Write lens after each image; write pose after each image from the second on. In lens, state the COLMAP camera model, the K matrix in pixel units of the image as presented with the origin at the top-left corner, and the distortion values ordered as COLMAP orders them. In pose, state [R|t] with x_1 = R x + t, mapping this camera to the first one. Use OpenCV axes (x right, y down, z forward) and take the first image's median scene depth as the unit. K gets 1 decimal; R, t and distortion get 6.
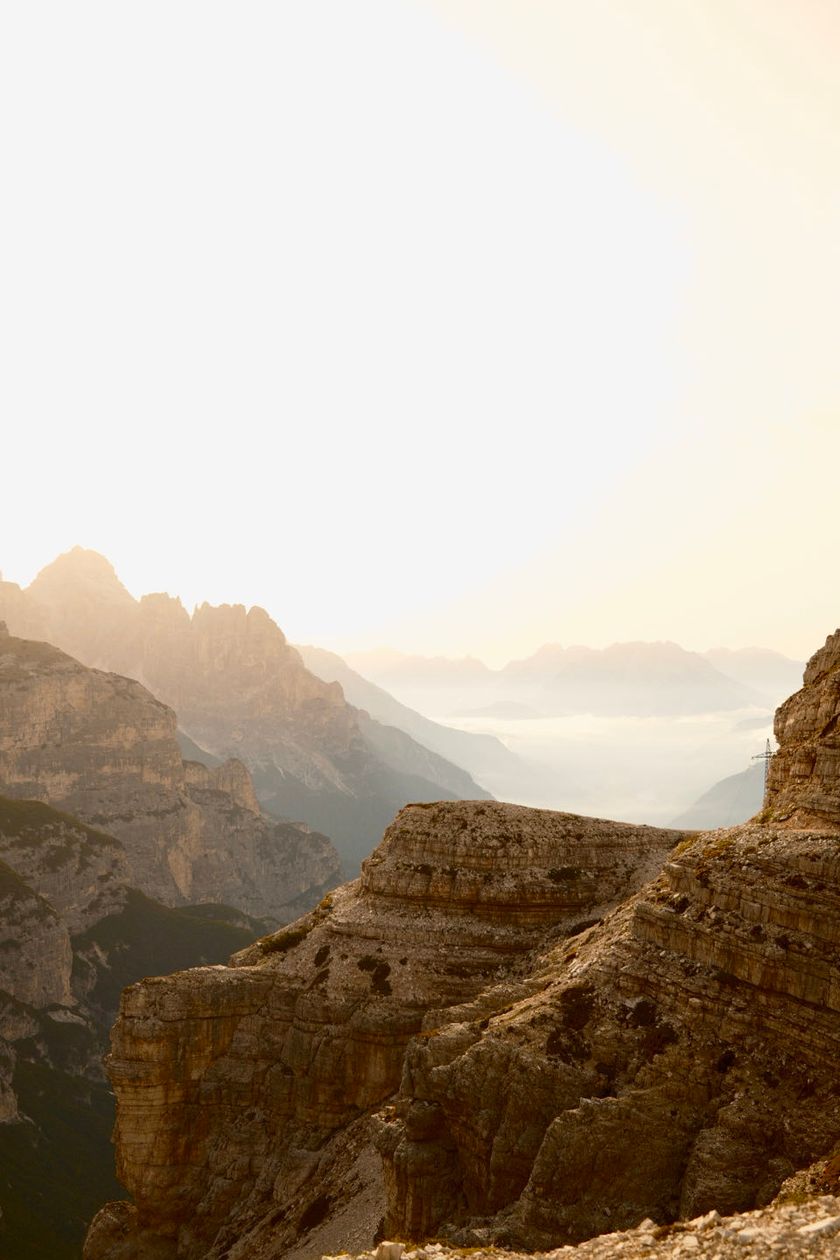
lens RADIAL K [[1281.7, 0, 413.8], [0, 1281.7, 628.3], [0, 0, 1]] dist [-0.008378, 0.000000]
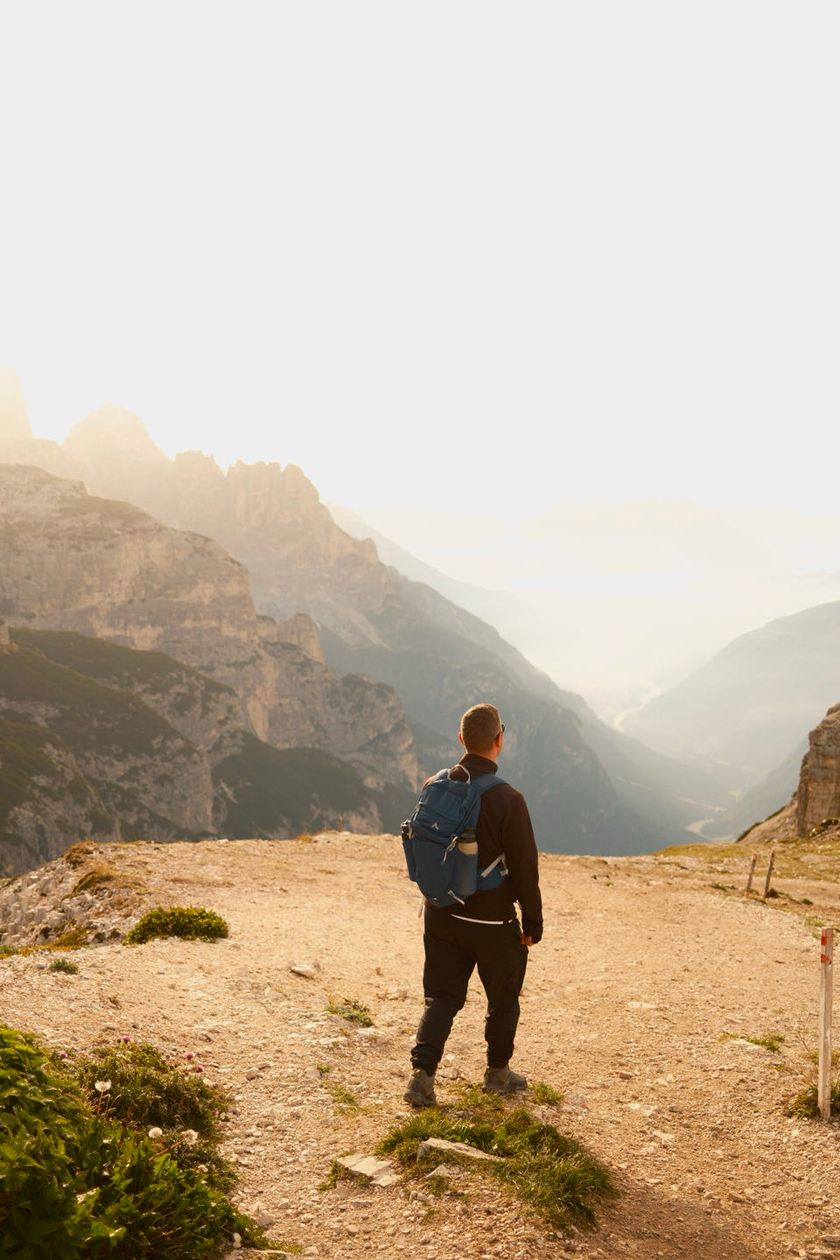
lens RADIAL K [[1281.7, 0, 425.4], [0, 1281.7, 637.5], [0, 0, 1]] dist [-0.008378, 0.000000]
pose [[0.999999, 0.000064, 0.001327, -0.042830], [-0.000222, 0.992896, 0.118984, -0.003096], [-0.001310, -0.118984, 0.992895, -0.041441]]
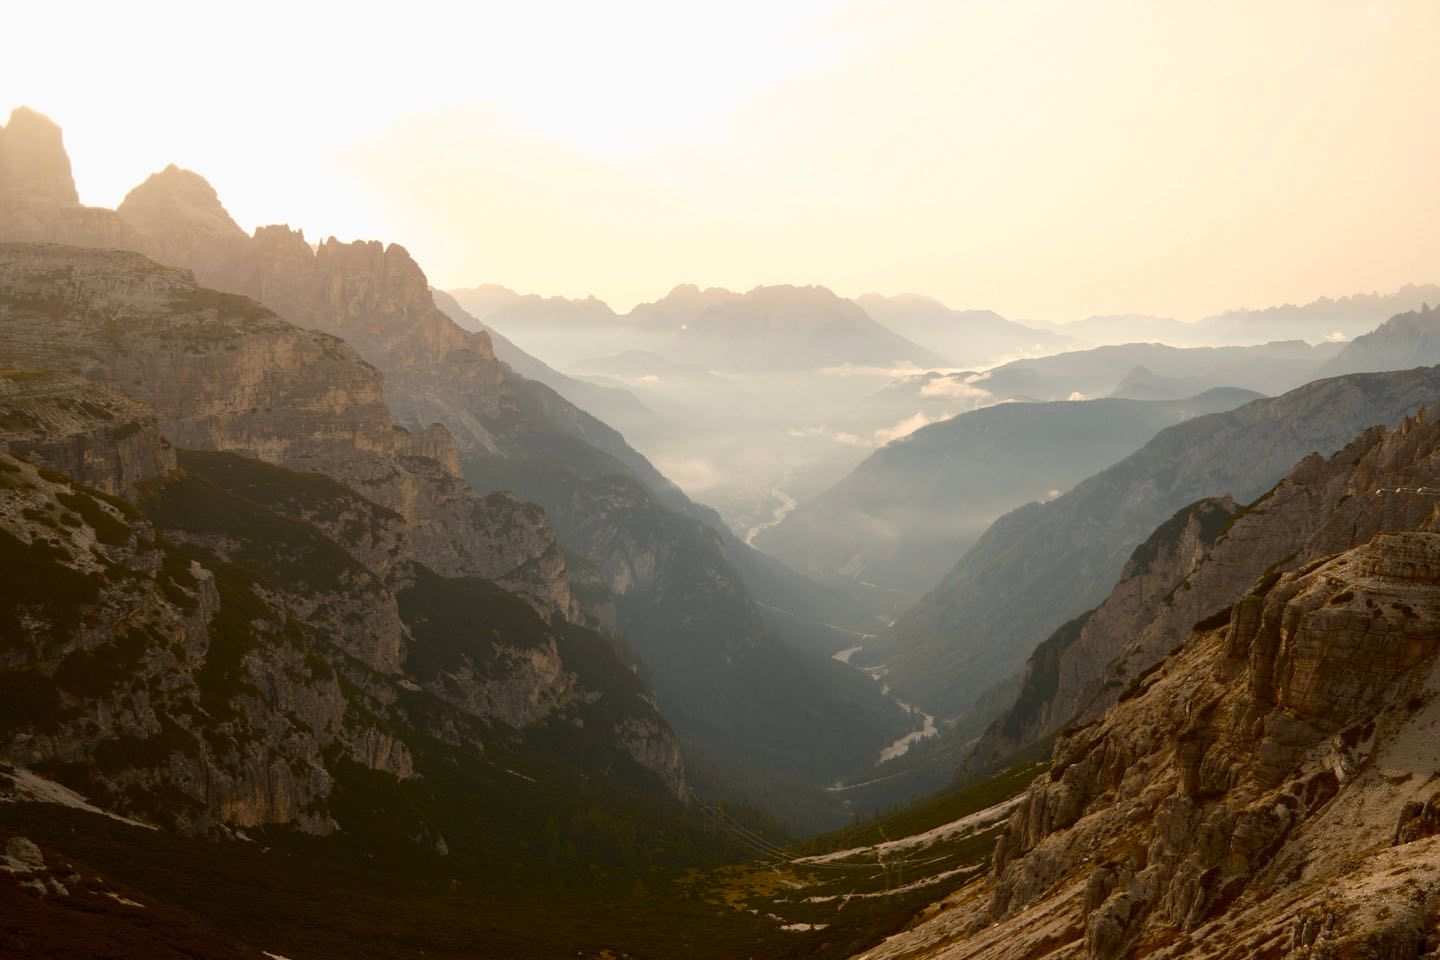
lens RADIAL K [[1464.8, 0, 707.7], [0, 1464.8, 481.2], [0, 0, 1]] dist [-0.008378, 0.000000]
pose [[0.991685, 0.005765, 0.128556, -0.088044], [-0.024603, 0.989063, 0.145430, -0.016746], [-0.126312, -0.147384, 0.980981, -0.074725]]
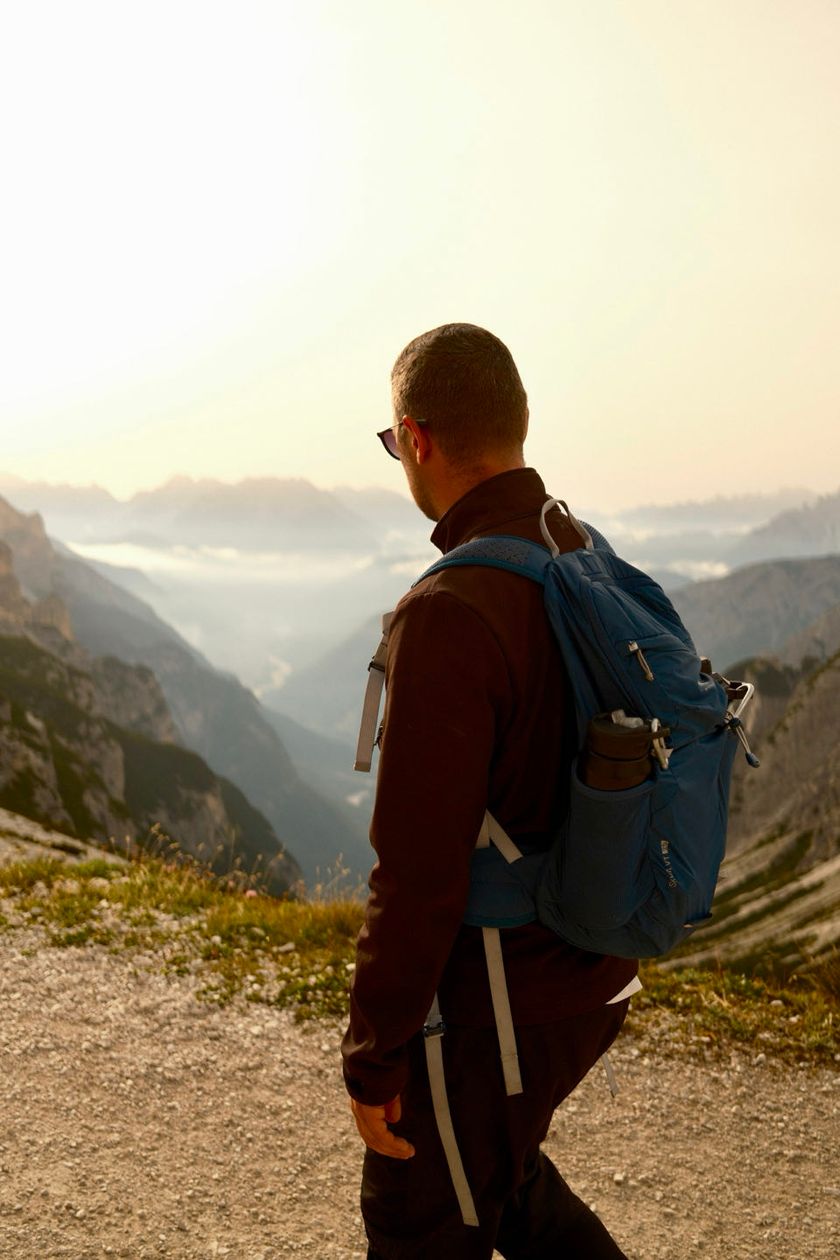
lens RADIAL K [[1281.7, 0, 412.8], [0, 1281.7, 631.5], [0, 0, 1]] dist [-0.008378, 0.000000]
pose [[0.955352, 0.009271, 0.295326, -0.179662], [-0.048378, 0.990927, 0.125393, -0.012377], [-0.291484, -0.134081, 0.947132, -0.067173]]
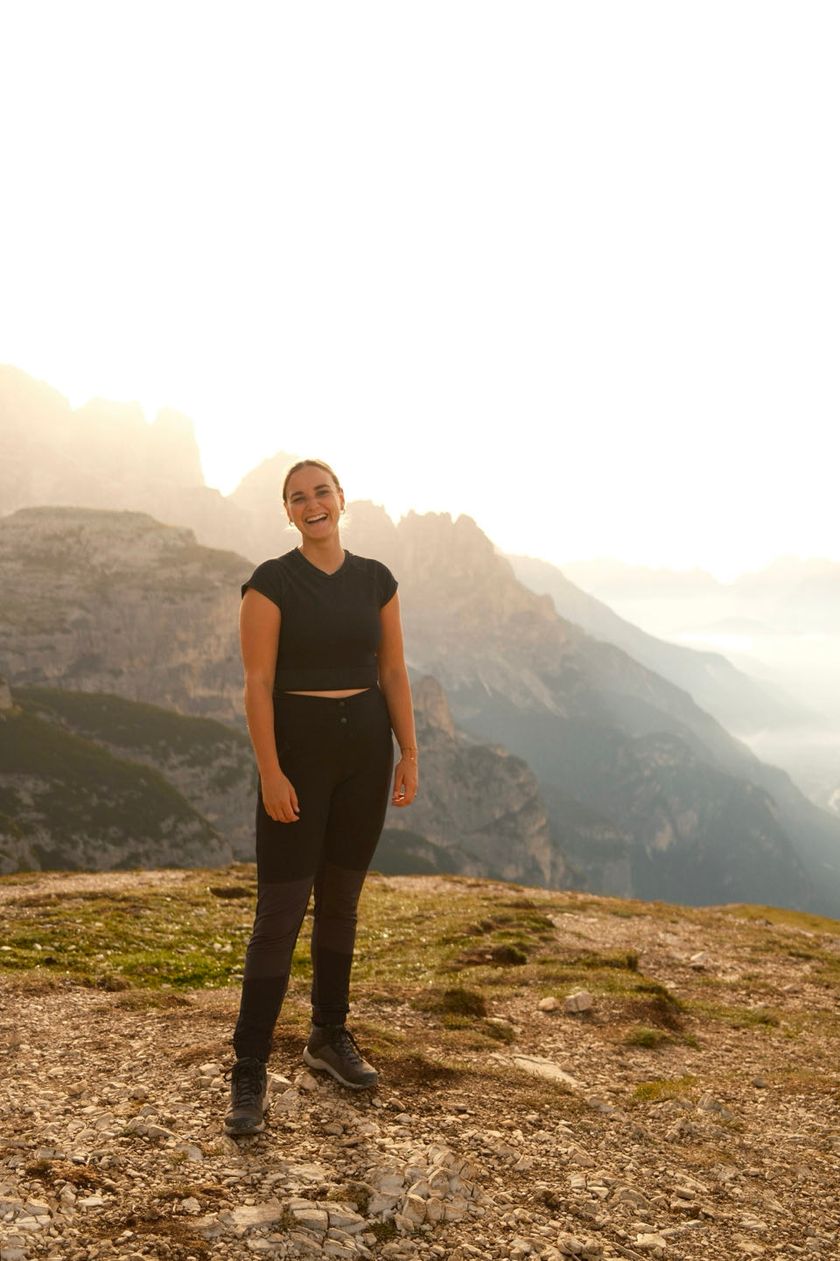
lens RADIAL K [[1345.7, 0, 420.7], [0, 1345.7, 633.9], [0, 0, 1]] dist [-0.042367, 0.000000]
pose [[0.987119, 0.019414, -0.158806, 0.012770], [-0.007872, 0.997302, 0.072991, -0.001897], [0.159794, -0.070800, 0.984608, 0.022097]]
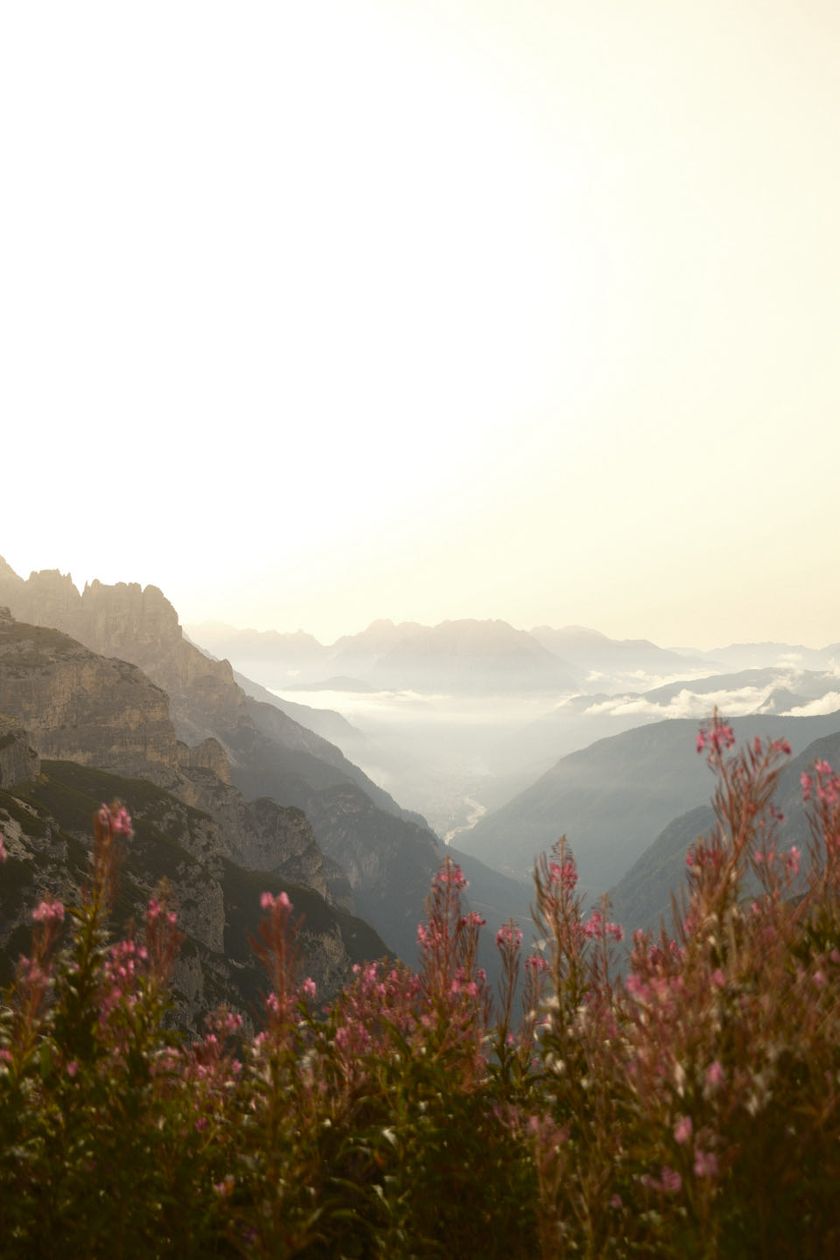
lens RADIAL K [[1281.7, 0, 413.8], [0, 1281.7, 627.9], [0, 0, 1]] dist [-0.008378, 0.000000]
pose [[0.990132, 0.015651, 0.139261, -0.131717], [-0.018451, 0.999652, 0.018836, -0.014225], [-0.138917, -0.021220, 0.990077, -0.084799]]
